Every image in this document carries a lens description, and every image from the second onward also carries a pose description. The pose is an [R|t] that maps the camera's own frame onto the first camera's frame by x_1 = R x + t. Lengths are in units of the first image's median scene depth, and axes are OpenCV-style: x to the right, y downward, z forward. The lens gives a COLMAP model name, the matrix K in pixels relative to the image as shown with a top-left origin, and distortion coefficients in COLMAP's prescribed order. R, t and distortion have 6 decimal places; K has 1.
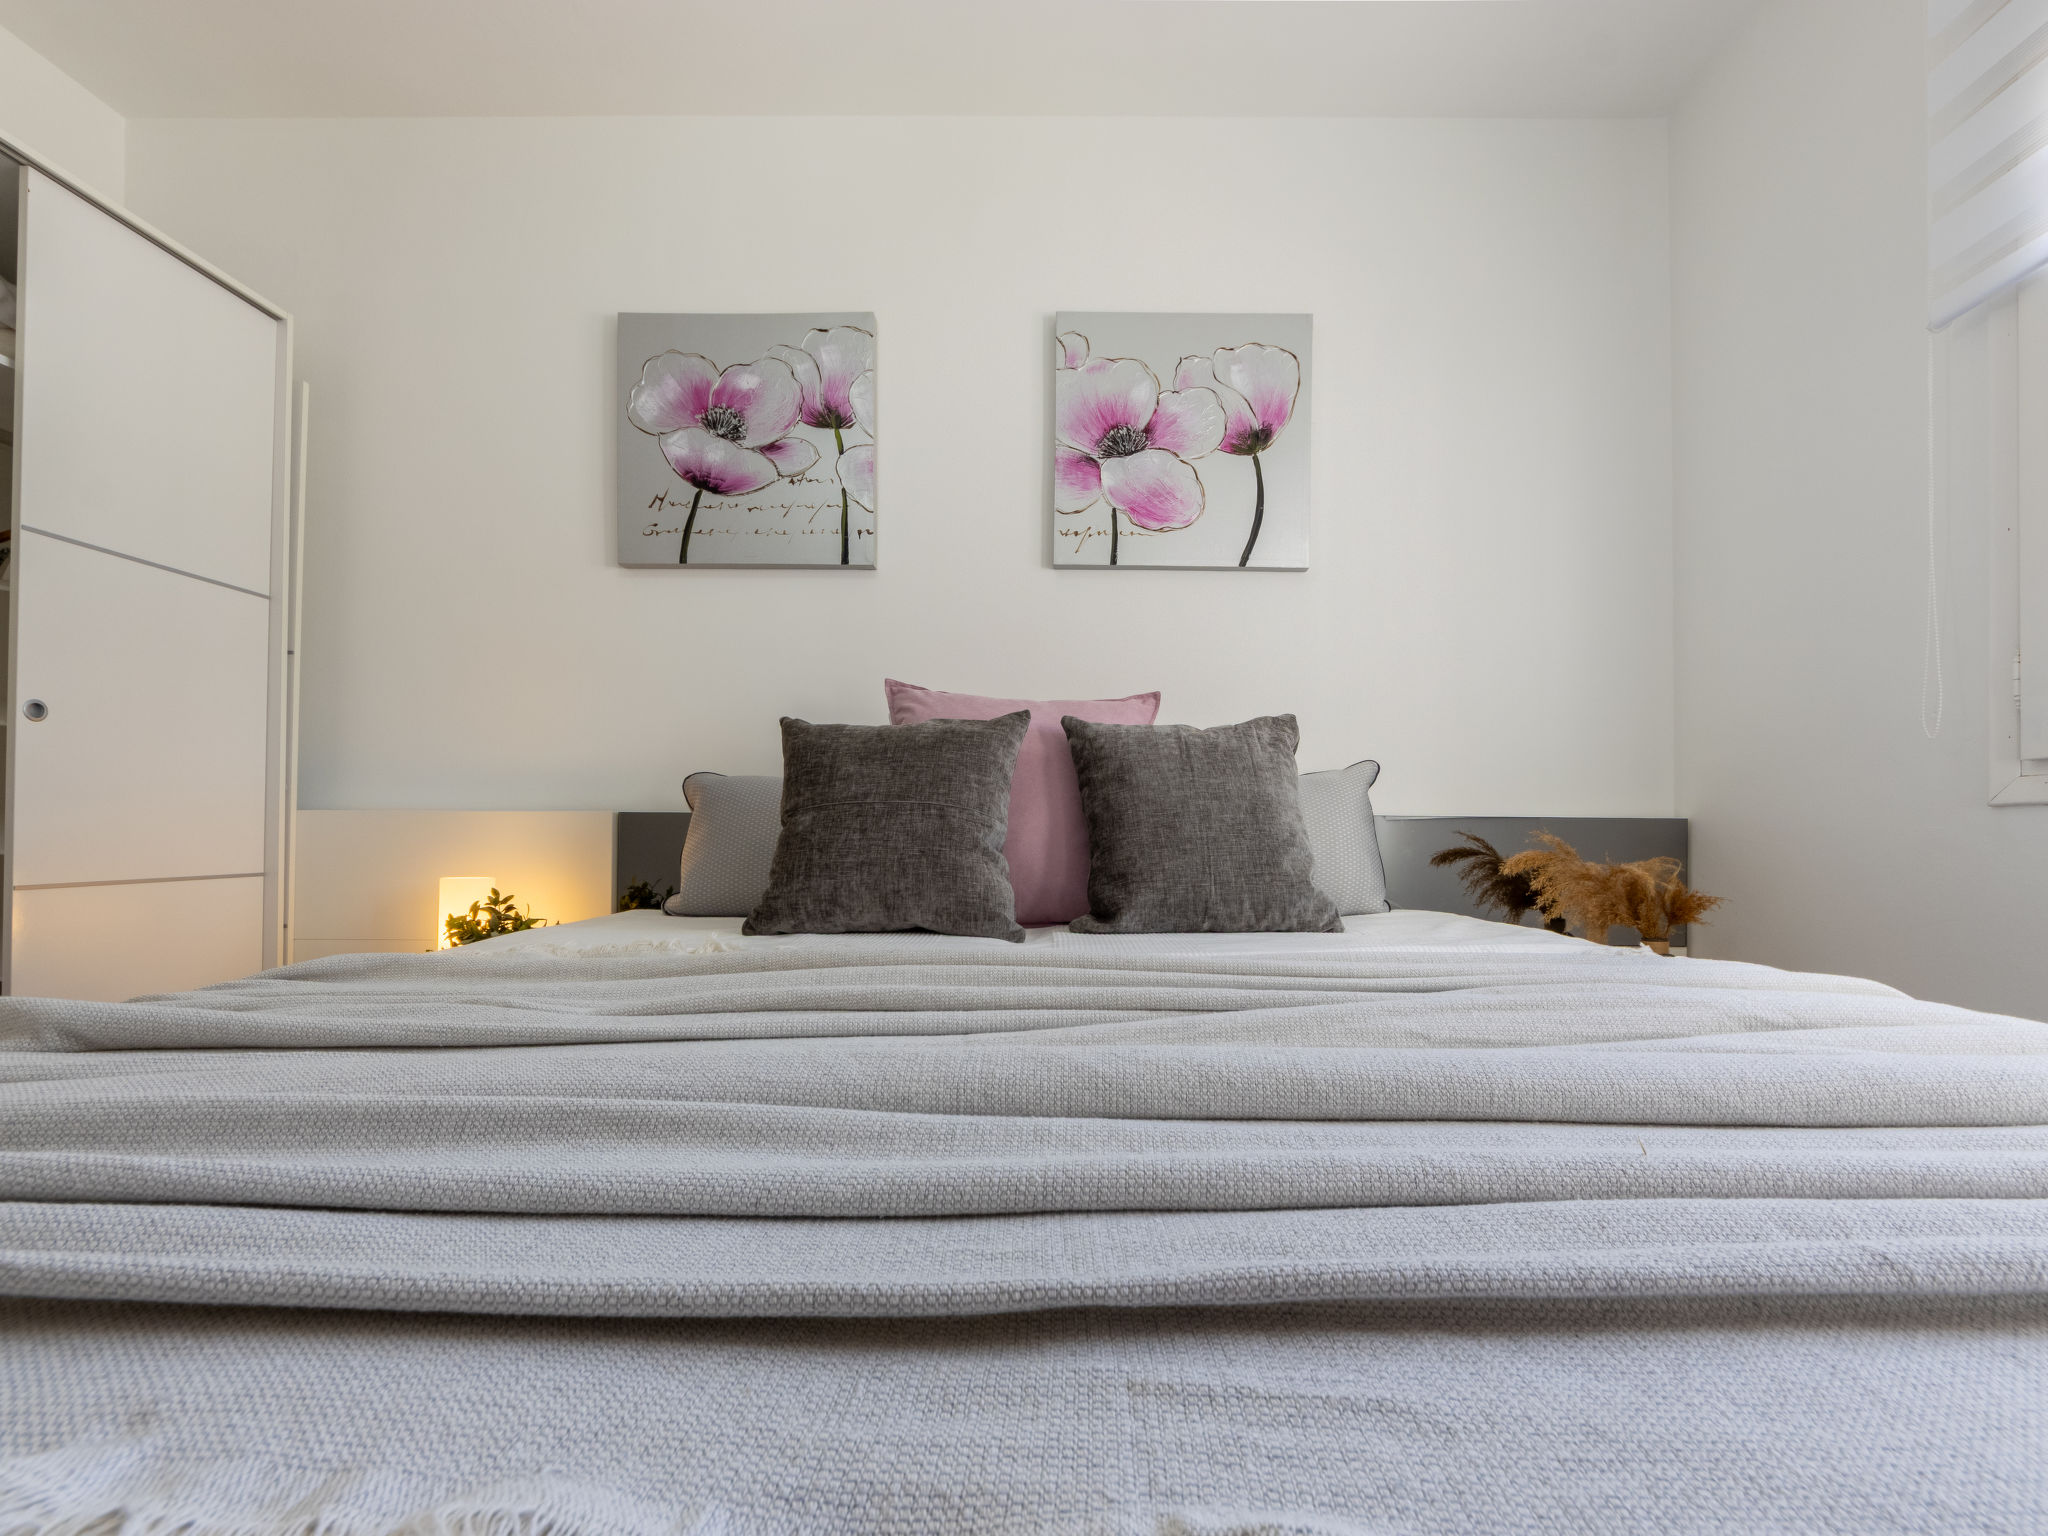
lens RADIAL K [[913.0, 0, 1031.4], [0, 913.0, 764.6], [0, 0, 1]] dist [0.002532, -0.007039]
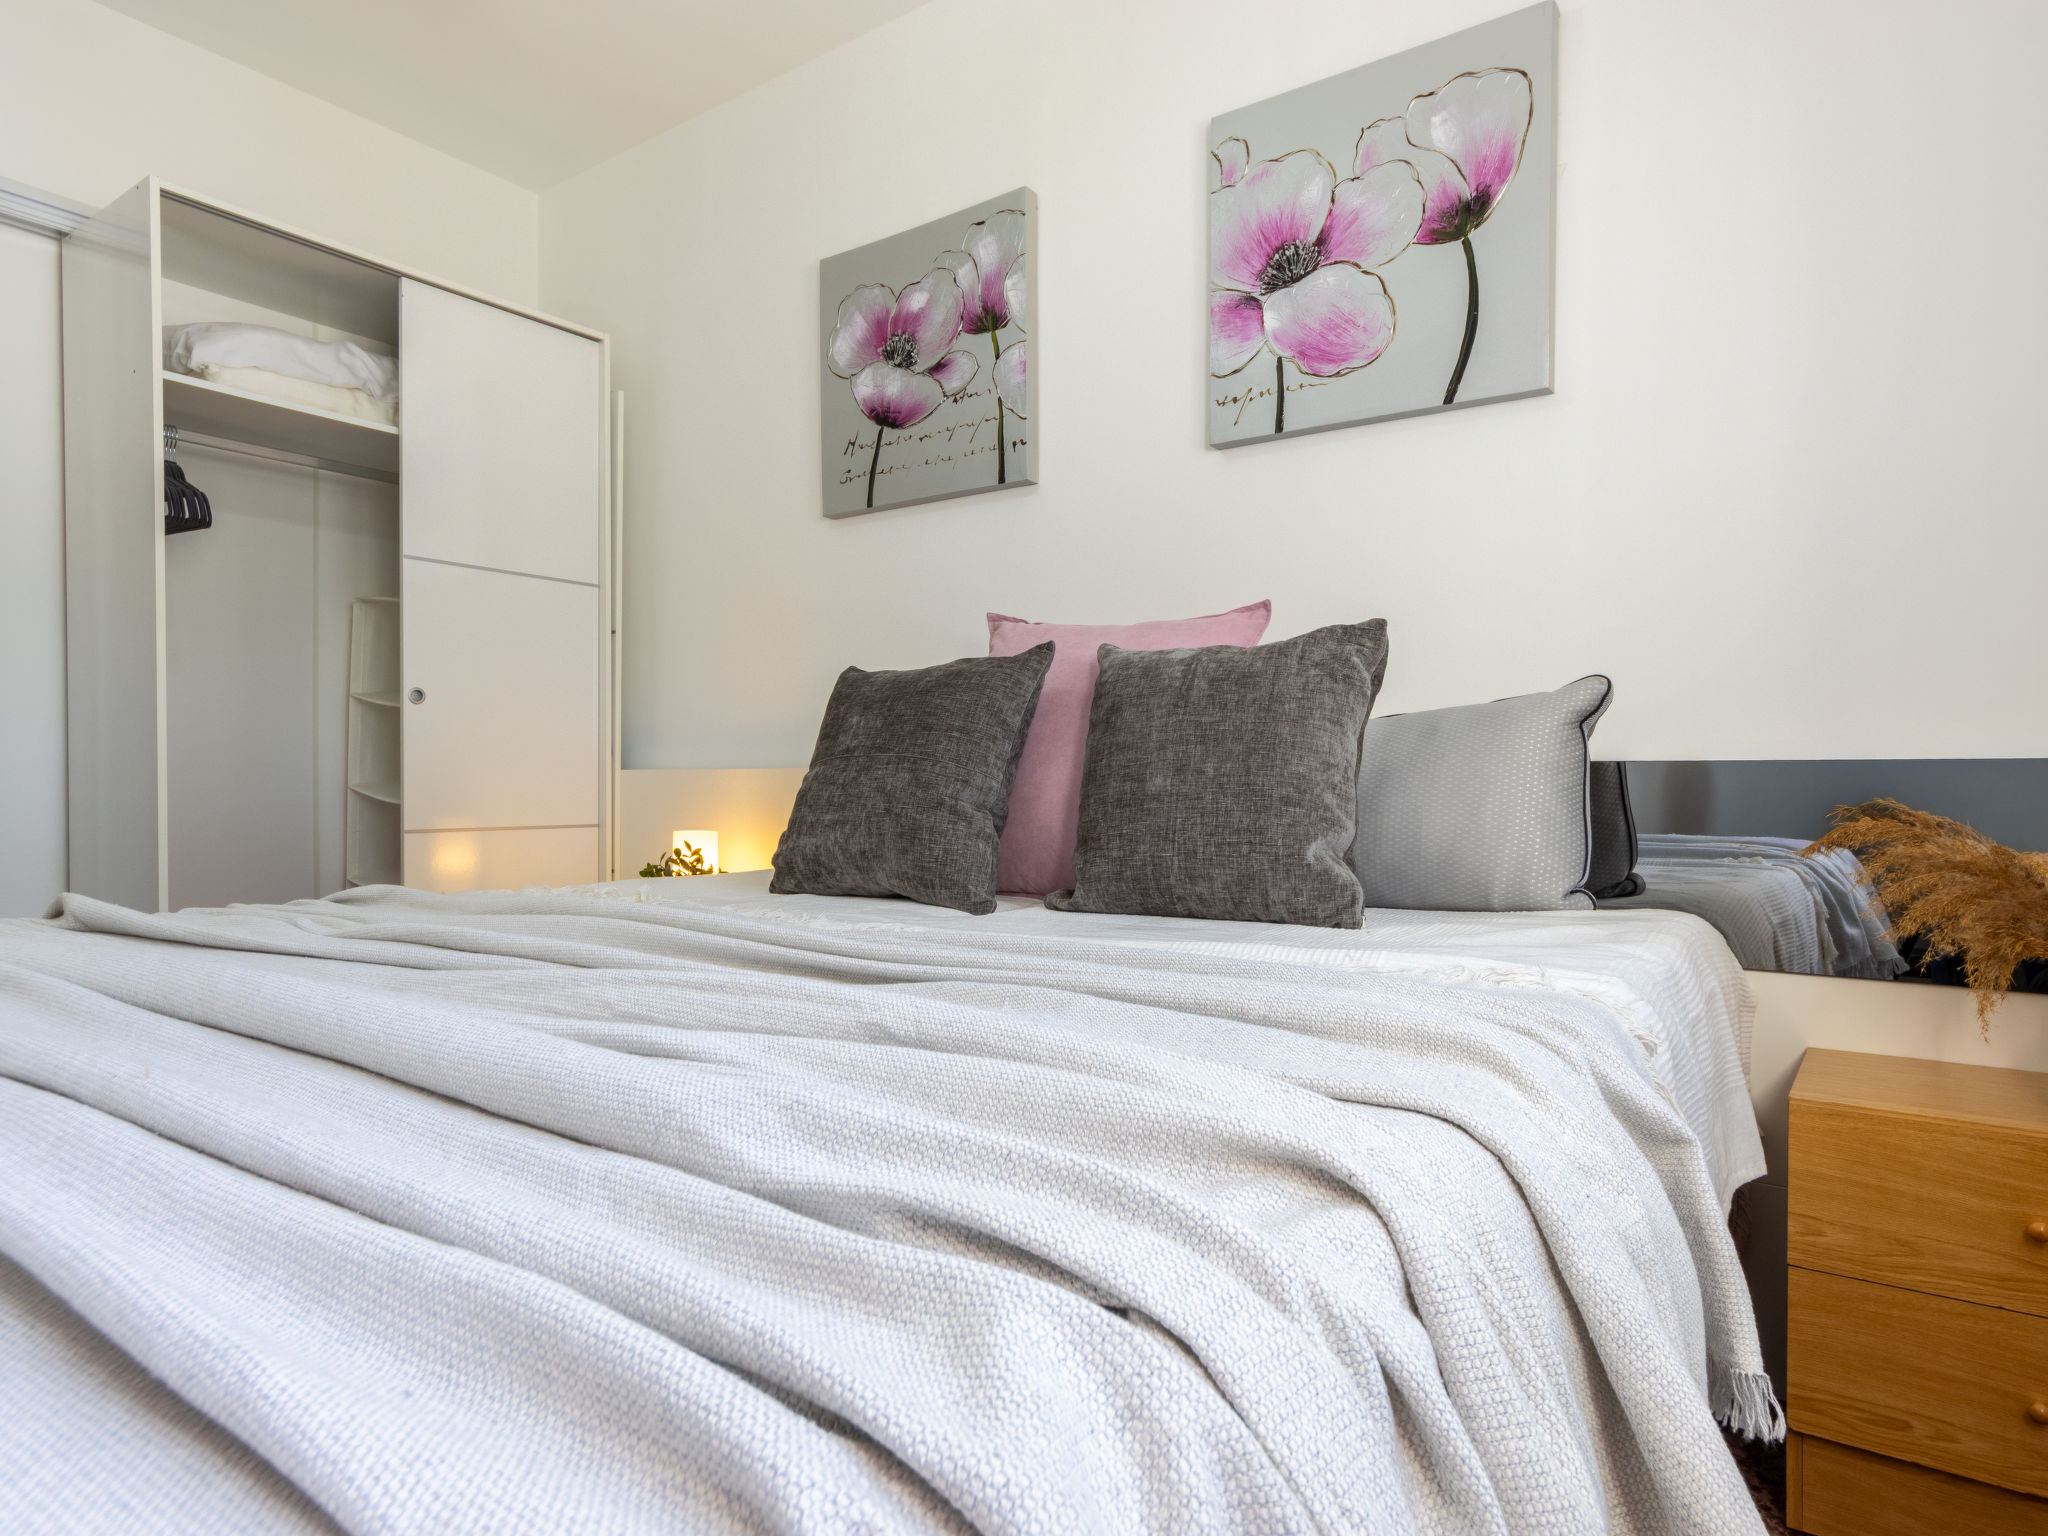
lens RADIAL K [[1157.7, 0, 1024.1], [0, 1157.7, 713.6], [0, 0, 1]] dist [-0.002196, -0.000241]
pose [[0.827721, -0.037709, -0.559872, 0.435851], [0.042310, 0.999093, -0.004739, 0.008133], [0.559543, -0.019765, 0.828566, 0.086010]]
